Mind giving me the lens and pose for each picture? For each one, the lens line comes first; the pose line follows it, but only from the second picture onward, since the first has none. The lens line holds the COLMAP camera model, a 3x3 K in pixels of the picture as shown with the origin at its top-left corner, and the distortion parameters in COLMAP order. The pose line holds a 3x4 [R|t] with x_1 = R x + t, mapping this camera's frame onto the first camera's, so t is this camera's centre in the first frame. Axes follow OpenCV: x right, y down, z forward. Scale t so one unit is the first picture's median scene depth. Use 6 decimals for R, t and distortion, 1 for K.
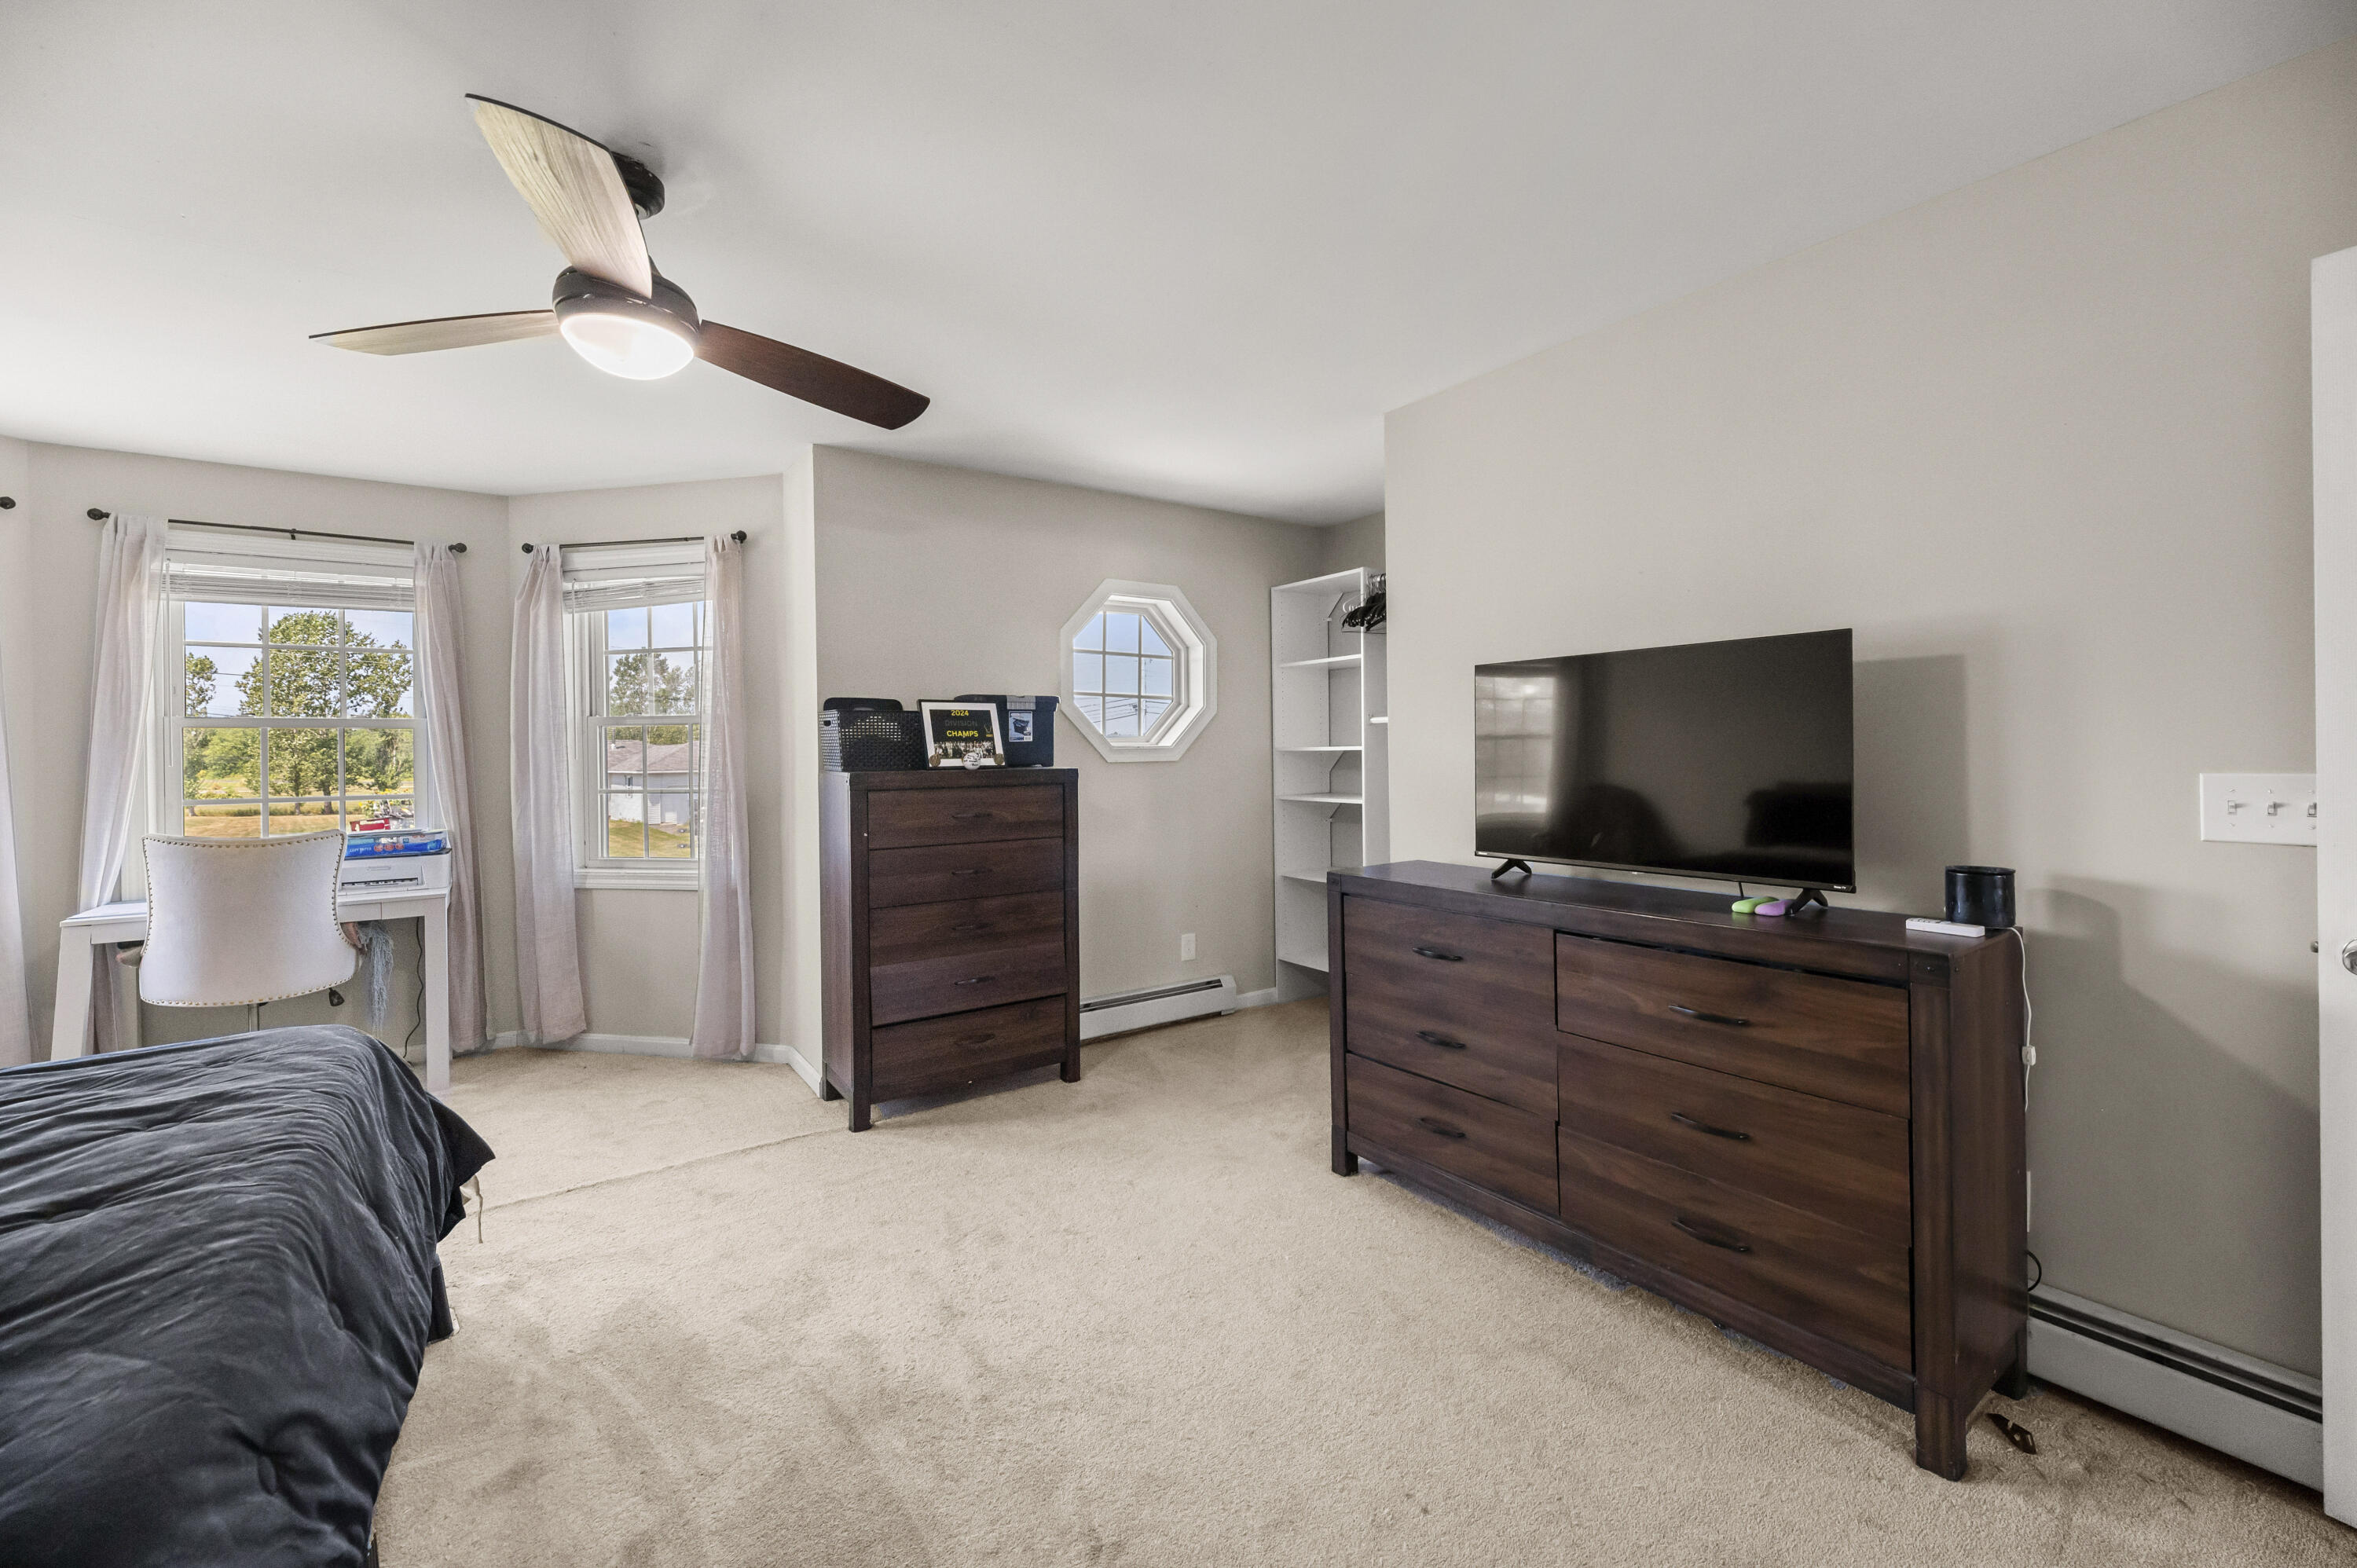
lens RADIAL K [[948.2, 0, 1158.9], [0, 948.2, 746.8], [0, 0, 1]] dist [0.003906, 0.000194]
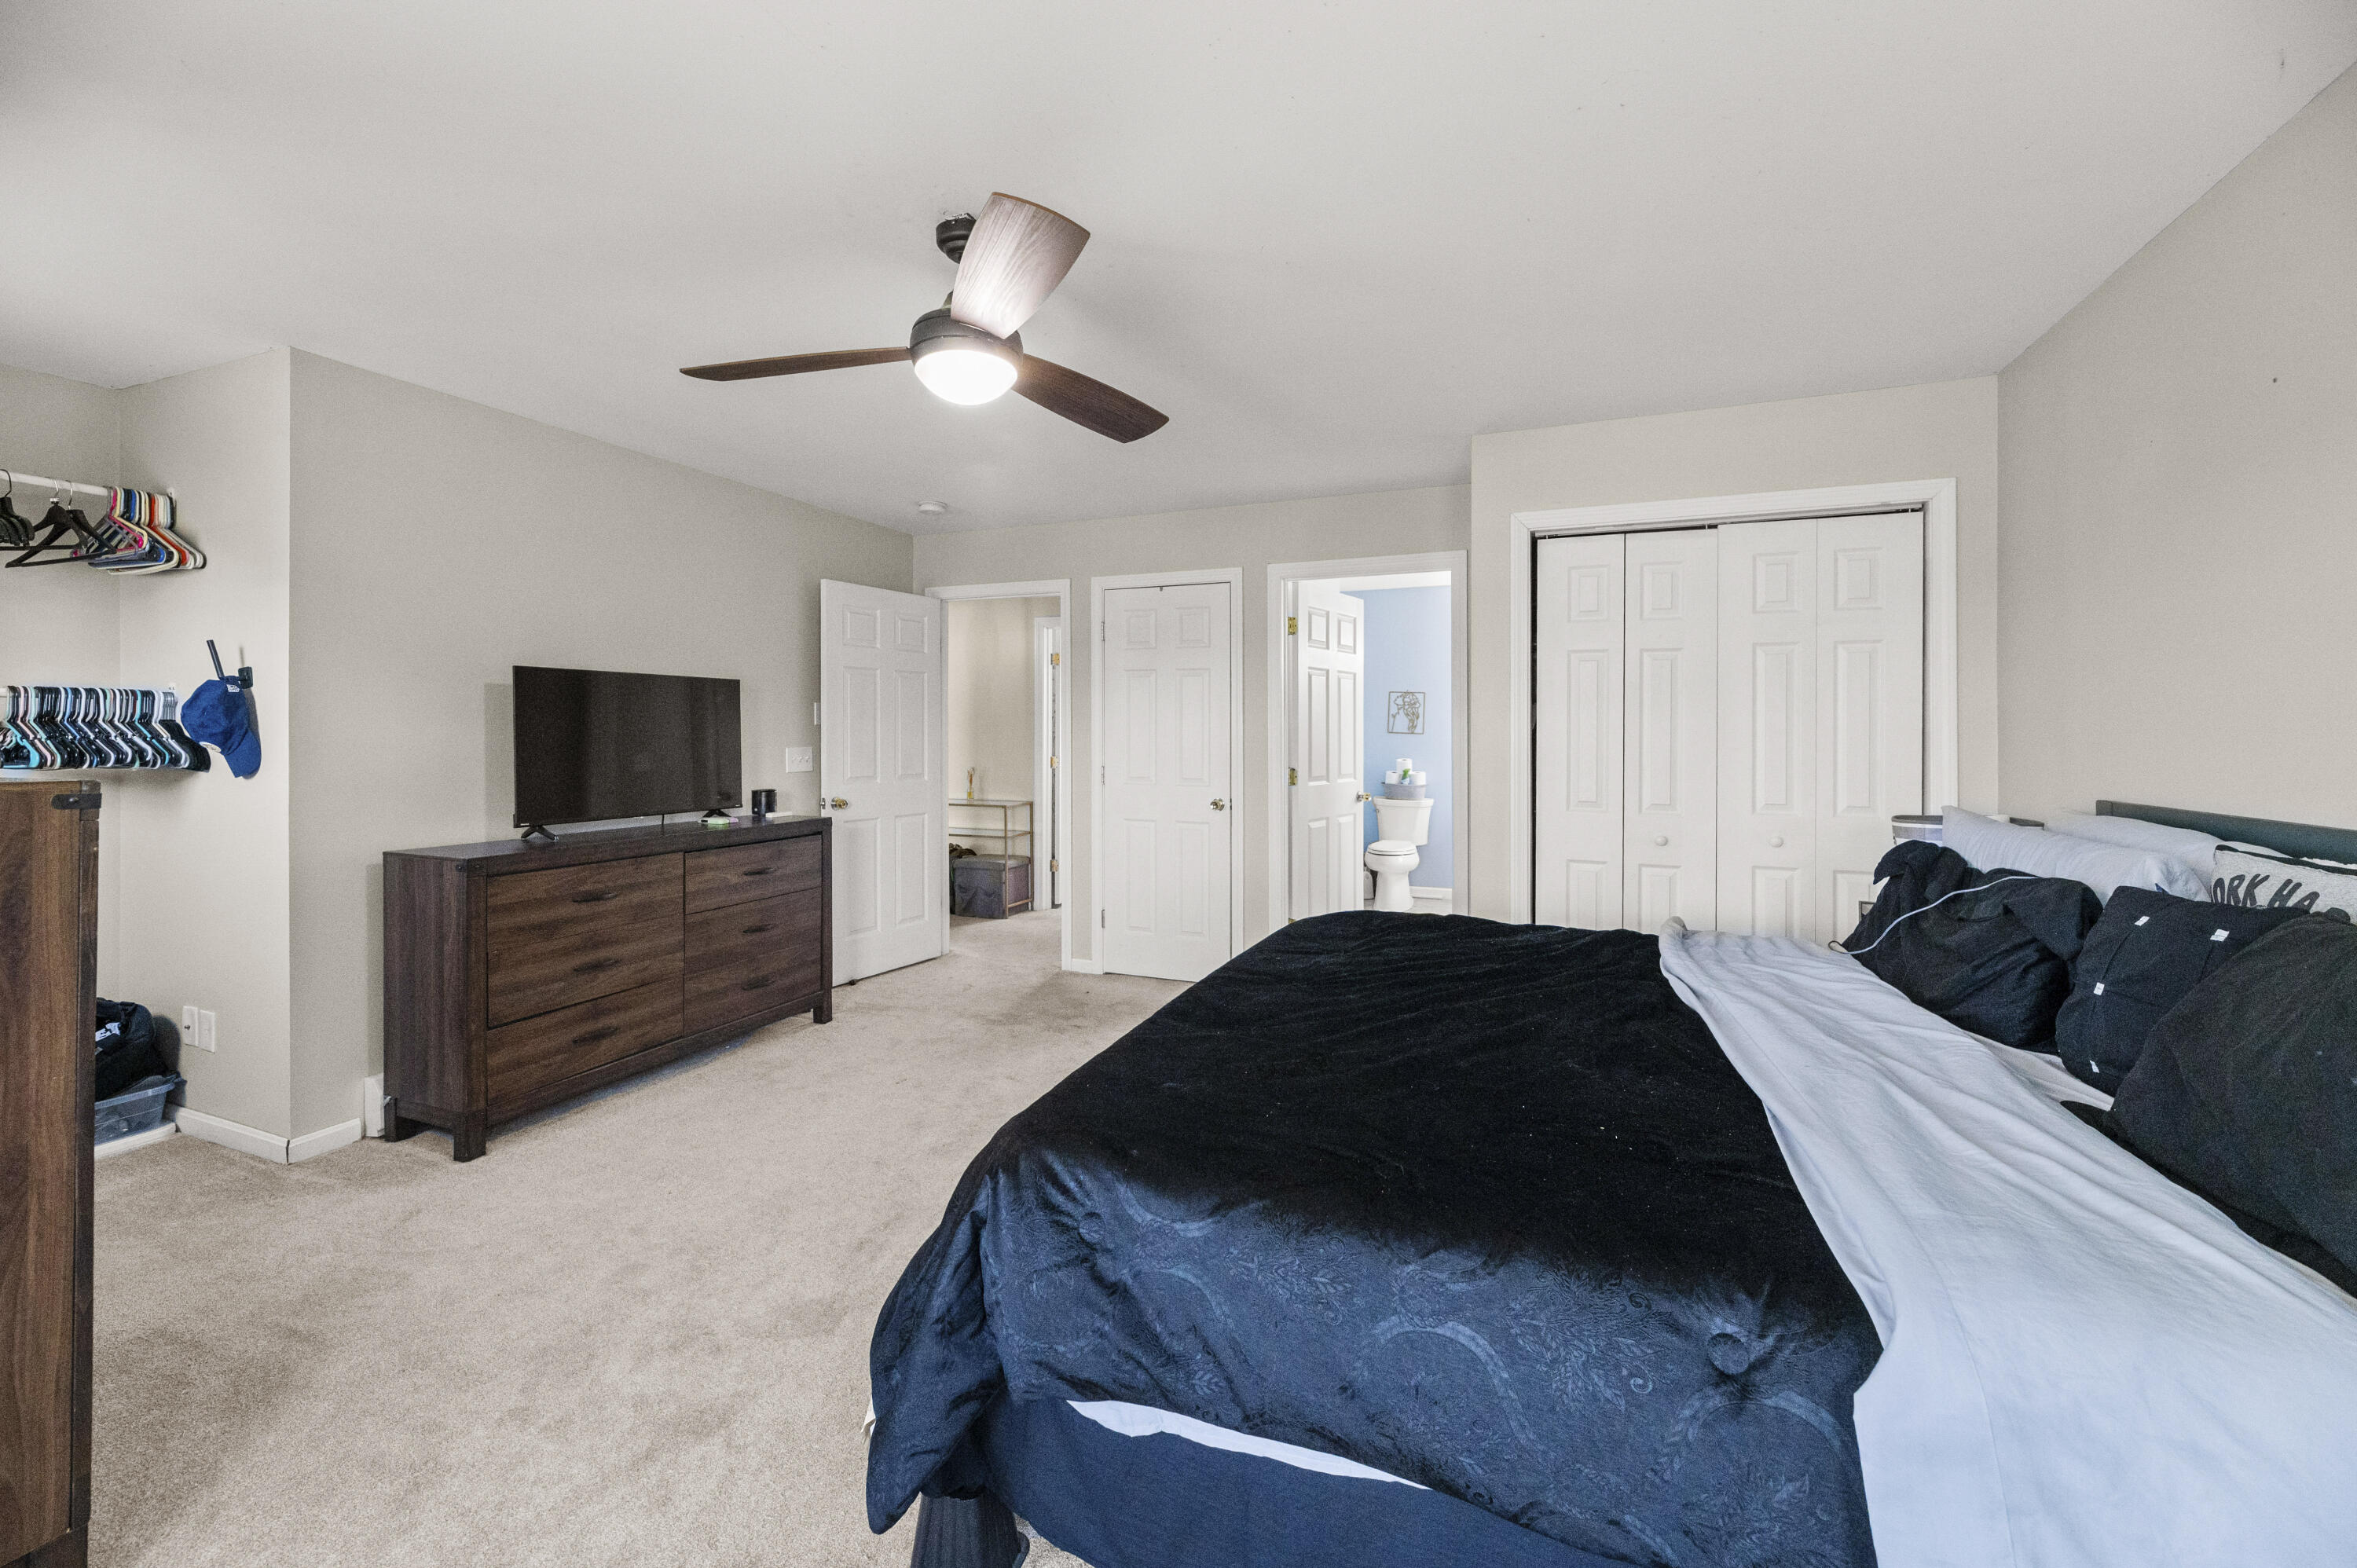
lens RADIAL K [[948.2, 0, 1183.7], [0, 948.2, 739.4], [0, 0, 1]] dist [0.003906, 0.000194]
pose [[-0.560493, 0.017237, 0.827979, -1.295178], [0.007996, 0.999849, -0.015402, 0.037919], [-0.828120, -0.002012, -0.560547, 1.156087]]
